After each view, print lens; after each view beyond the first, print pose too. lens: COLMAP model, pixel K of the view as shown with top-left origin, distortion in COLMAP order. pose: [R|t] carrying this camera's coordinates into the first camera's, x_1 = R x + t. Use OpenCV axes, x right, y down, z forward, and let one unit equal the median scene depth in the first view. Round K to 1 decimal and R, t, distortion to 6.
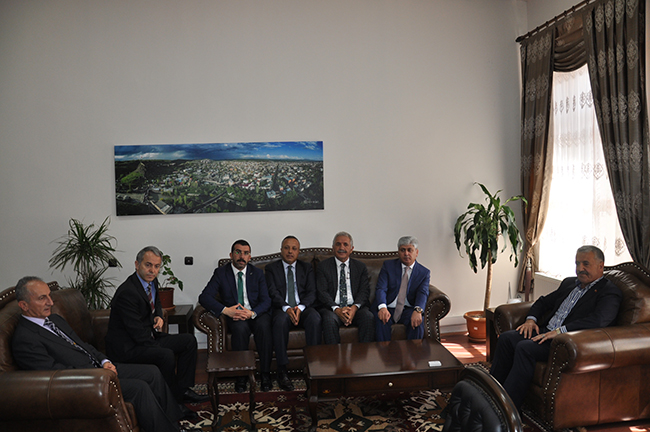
lens RADIAL K [[515.2, 0, 325.0], [0, 515.2, 216.0], [0, 0, 1]] dist [-0.126102, 0.003888]
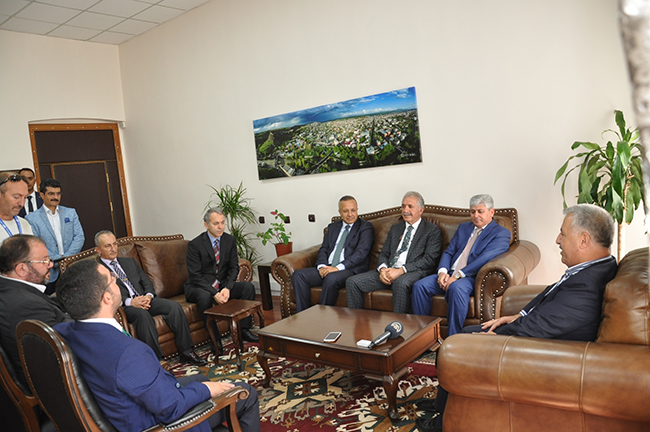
lens RADIAL K [[515.2, 0, 325.0], [0, 515.2, 216.0], [0, 0, 1]] dist [-0.126102, 0.003888]
pose [[0.702440, 0.007115, -0.711708, 0.533114], [0.054819, 0.996439, 0.064066, 0.014680], [0.709629, -0.084017, 0.699548, 0.254428]]
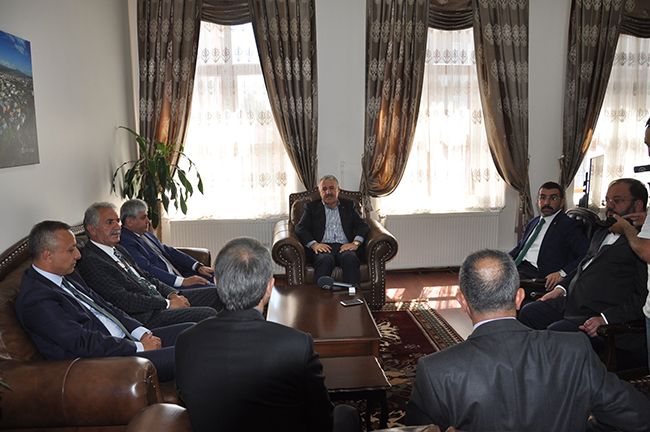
lens RADIAL K [[494.5, 0, 325.0], [0, 494.5, 216.0], [0, 0, 1]] dist [-0.002772, -0.000173]
pose [[0.070067, -0.131024, 0.988900, -0.556792], [0.063807, 0.989895, 0.126634, -0.004180], [-0.995500, 0.054225, 0.077719, 0.660311]]
